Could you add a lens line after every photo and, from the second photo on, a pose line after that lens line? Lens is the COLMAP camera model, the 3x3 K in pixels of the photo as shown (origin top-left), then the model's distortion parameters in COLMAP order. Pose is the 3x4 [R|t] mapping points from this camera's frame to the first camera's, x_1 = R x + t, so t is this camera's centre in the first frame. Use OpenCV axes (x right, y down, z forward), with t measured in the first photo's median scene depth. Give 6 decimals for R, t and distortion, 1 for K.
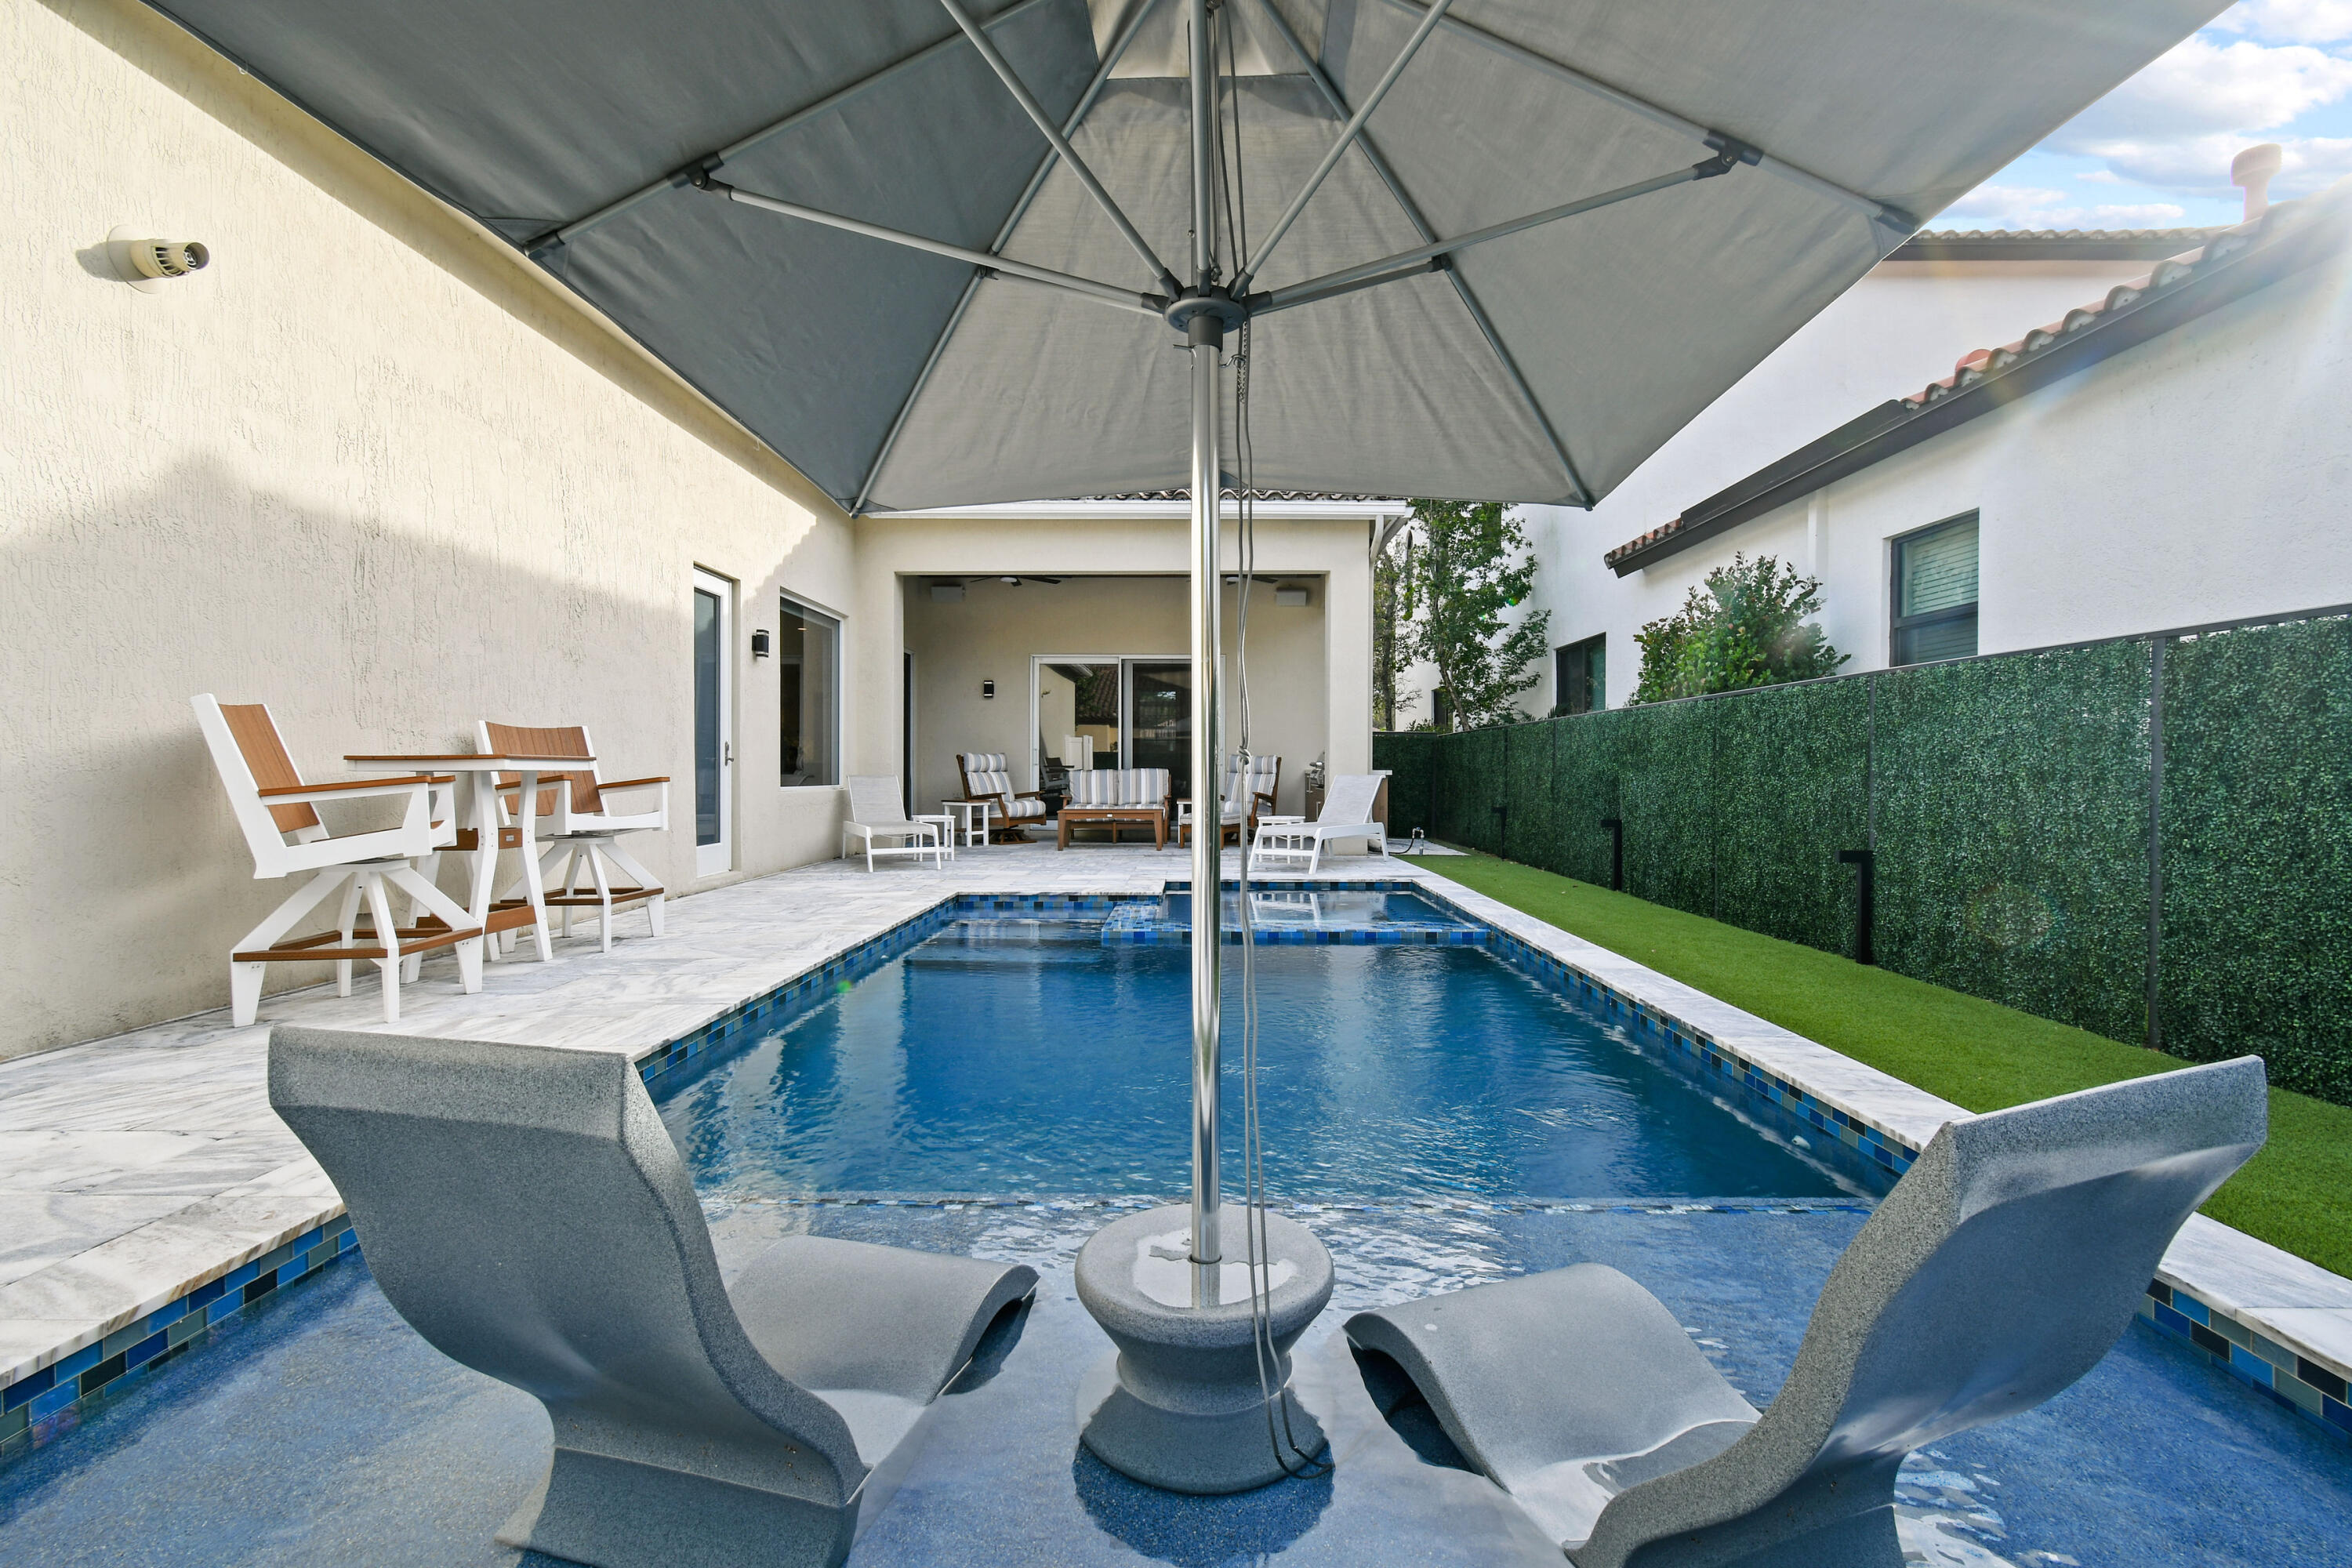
lens RADIAL K [[1046.2, 0, 1193.3], [0, 1046.2, 774.8], [0, 0, 1]] dist [0.002253, -0.001609]
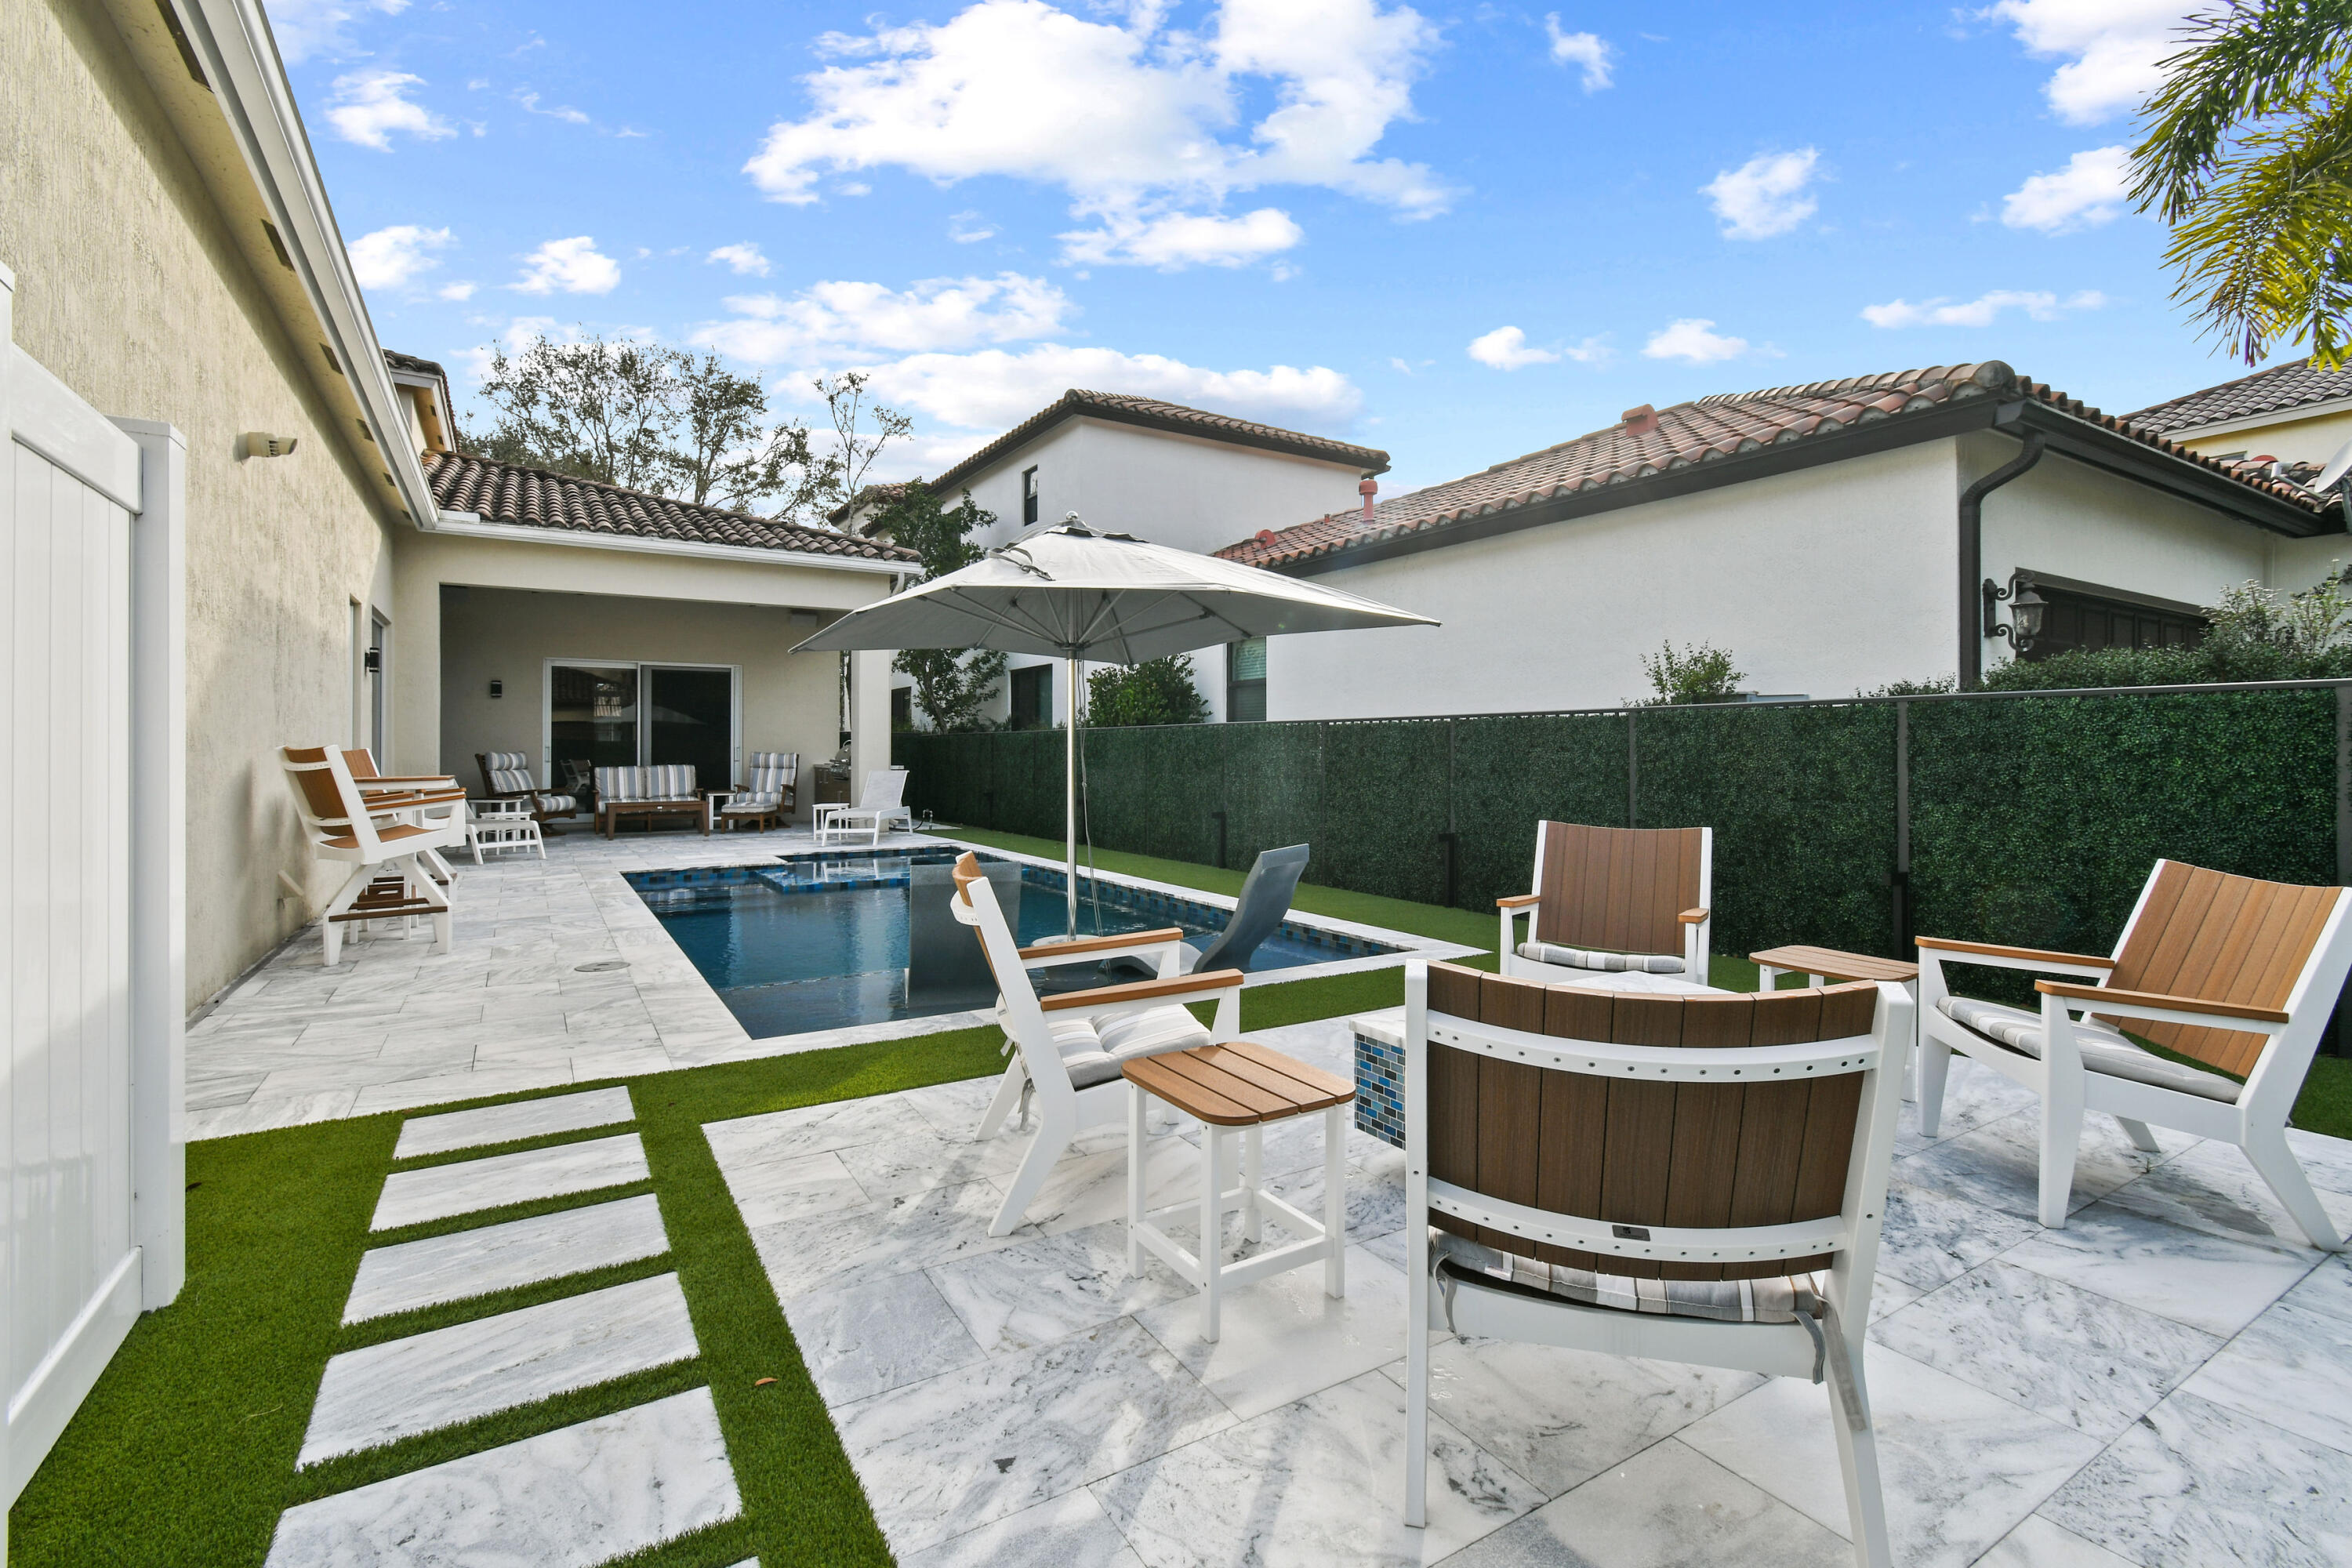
lens RADIAL K [[1069.6, 0, 1177.0], [0, 1069.6, 757.9], [0, 0, 1]] dist [0.001864, 0.000045]
pose [[0.849649, -0.007271, 0.527299, -0.242859], [0.005824, 0.999973, 0.004406, -0.019412], [-0.527317, -0.000673, 0.849668, -0.330384]]
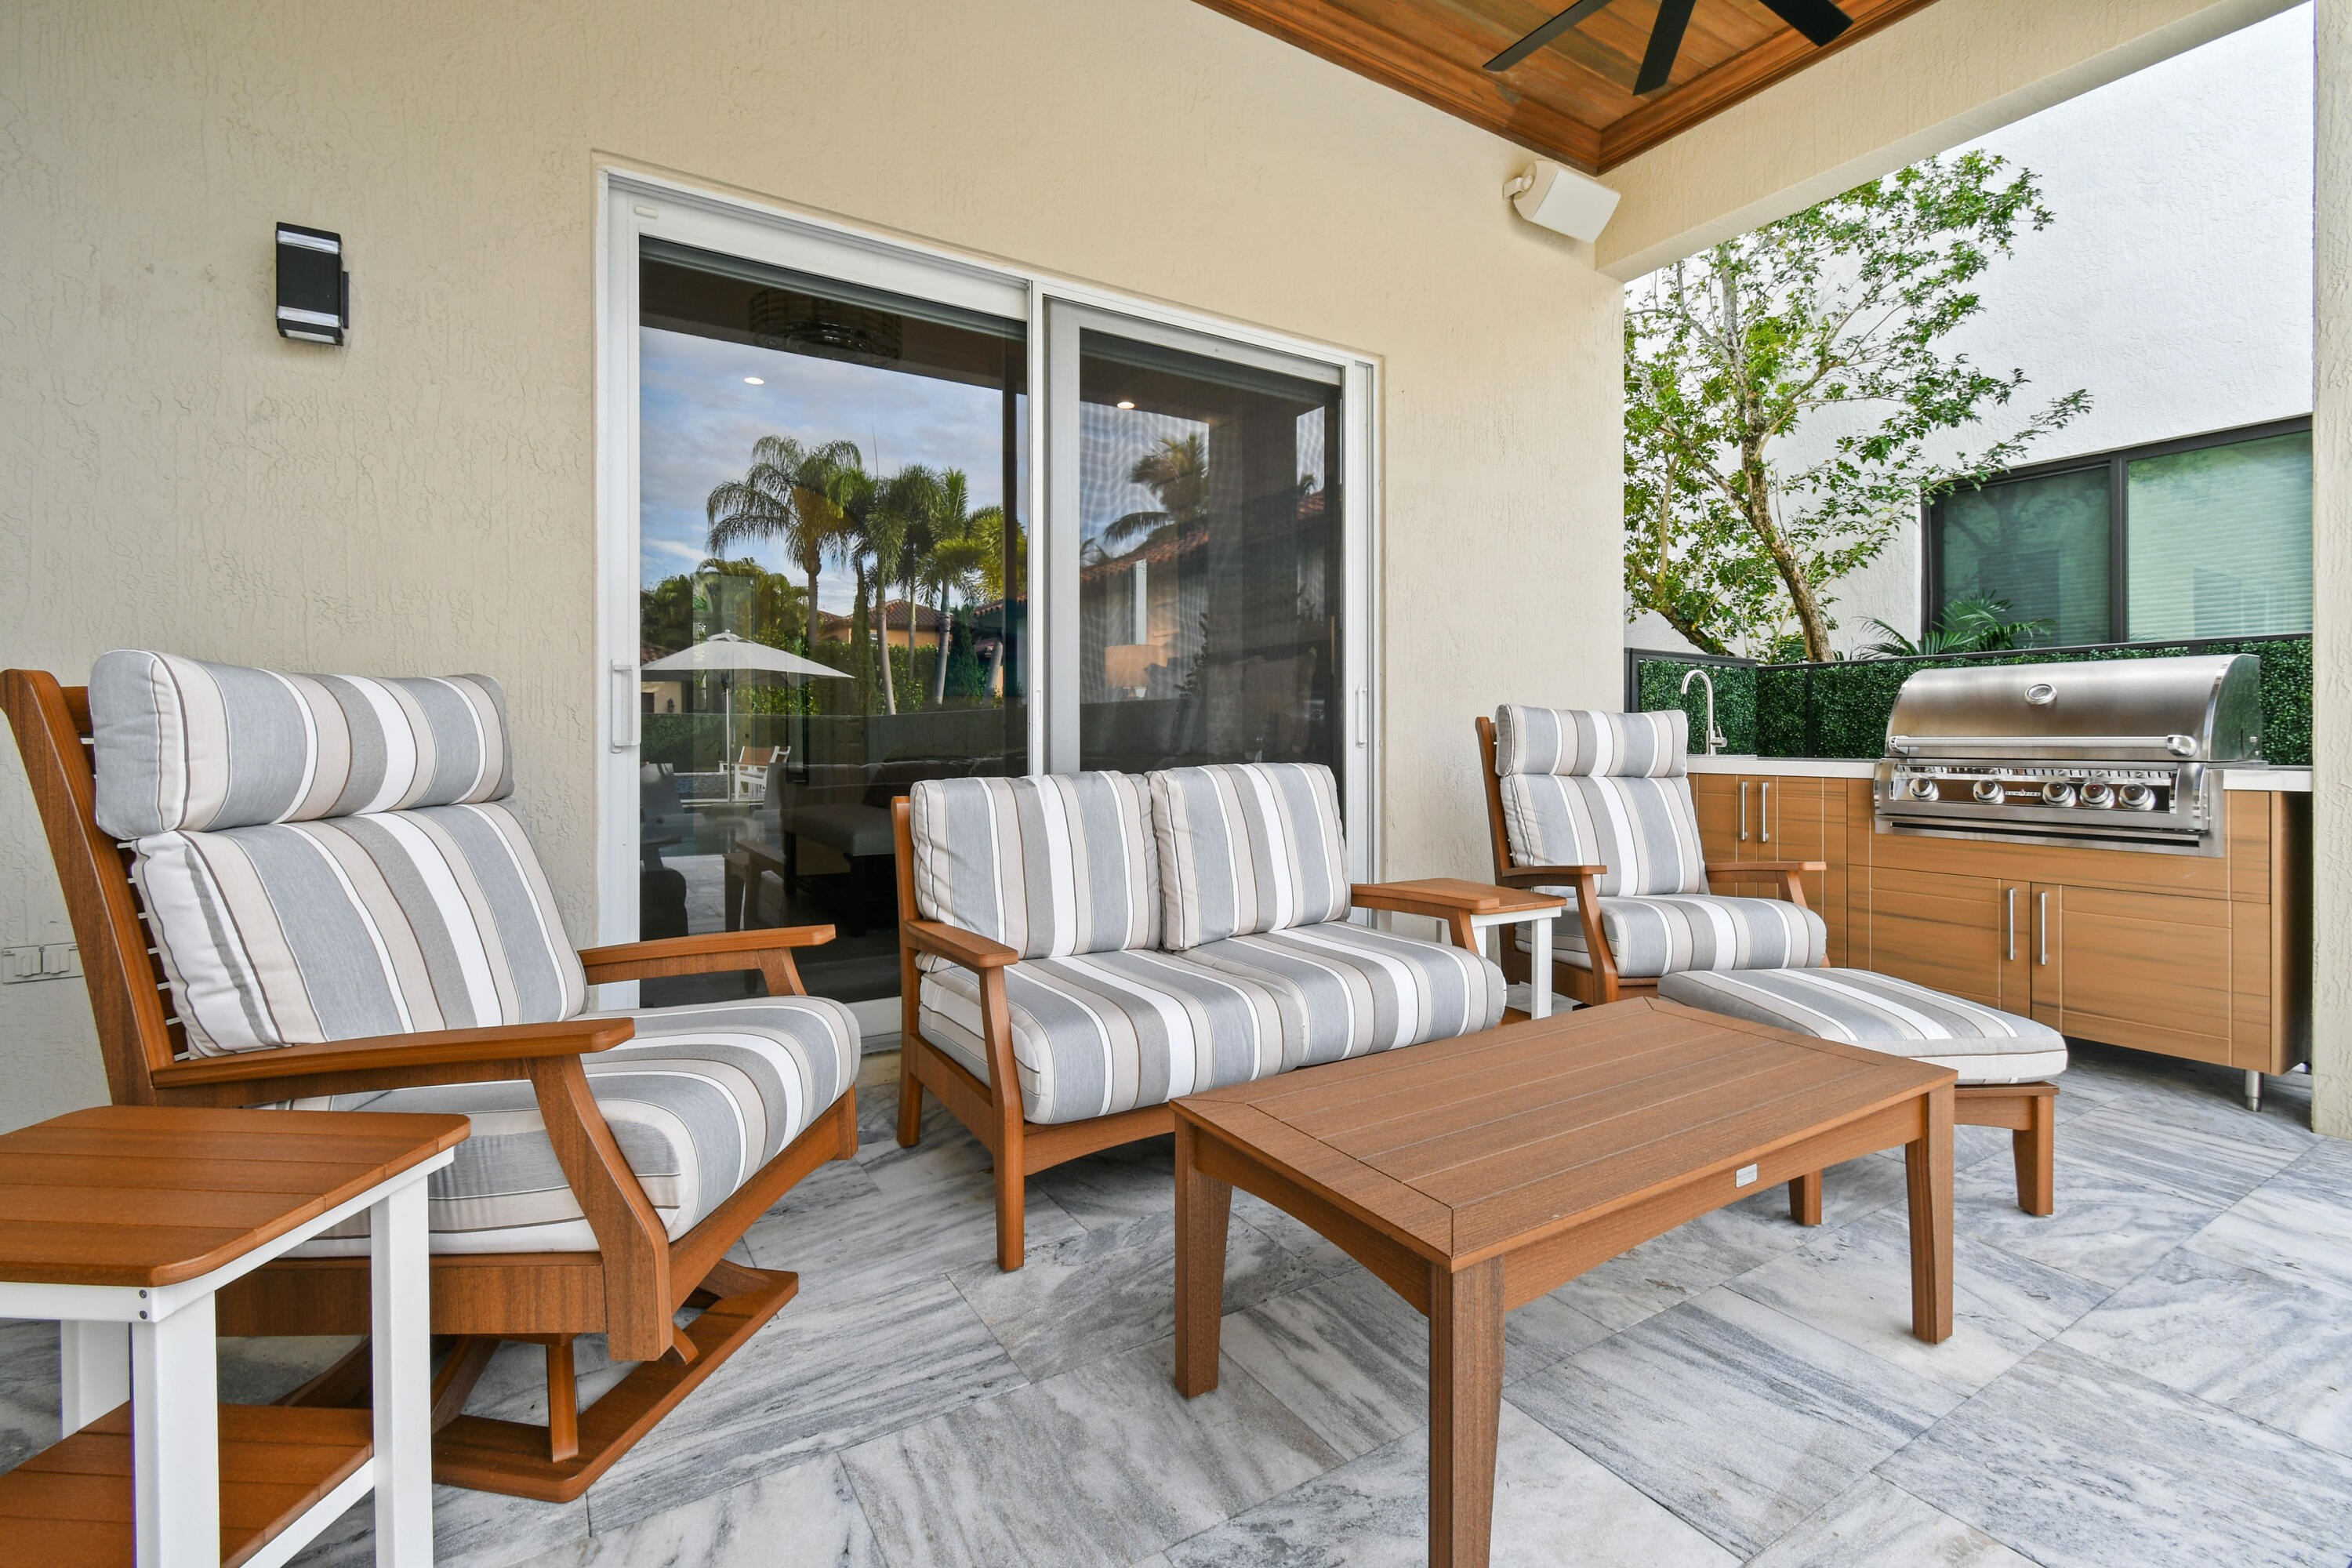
lens RADIAL K [[1046.2, 0, 1193.3], [0, 1046.2, 774.8], [0, 0, 1]] dist [0.002253, -0.001609]
pose [[0.843660, -0.019467, 0.536525, -0.224478], [0.006884, 0.999652, 0.025446, -0.012392], [-0.536834, -0.017774, 0.843501, 1.050642]]
